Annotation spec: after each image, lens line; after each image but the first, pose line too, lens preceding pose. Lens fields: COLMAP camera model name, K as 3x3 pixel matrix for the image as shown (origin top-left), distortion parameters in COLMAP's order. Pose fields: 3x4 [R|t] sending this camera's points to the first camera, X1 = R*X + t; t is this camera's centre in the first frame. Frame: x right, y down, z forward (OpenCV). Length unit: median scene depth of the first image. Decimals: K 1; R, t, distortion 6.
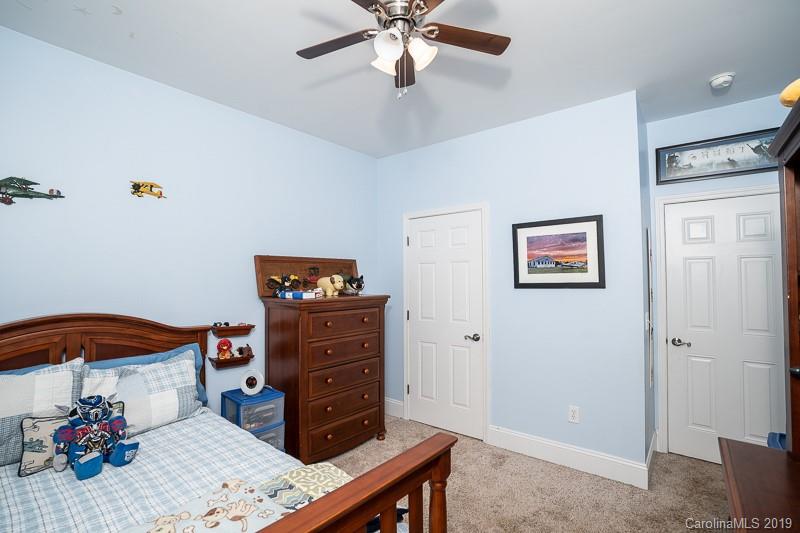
lens RADIAL K [[391.3, 0, 396.7], [0, 391.3, 269.2], [0, 0, 1]] dist [-0.023061, 0.001148]
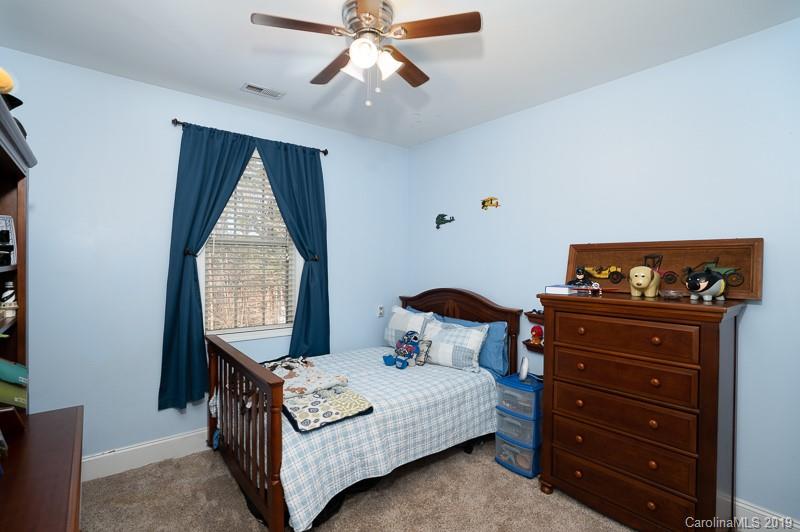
lens RADIAL K [[391.3, 0, 396.7], [0, 391.3, 268.7], [0, 0, 1]] dist [-0.023061, 0.001148]
pose [[-0.203284, 0.012538, -0.979040, 0.695133], [0.014653, 0.999845, 0.009762, 0.007072], [0.979010, -0.012361, -0.203436, 0.854297]]
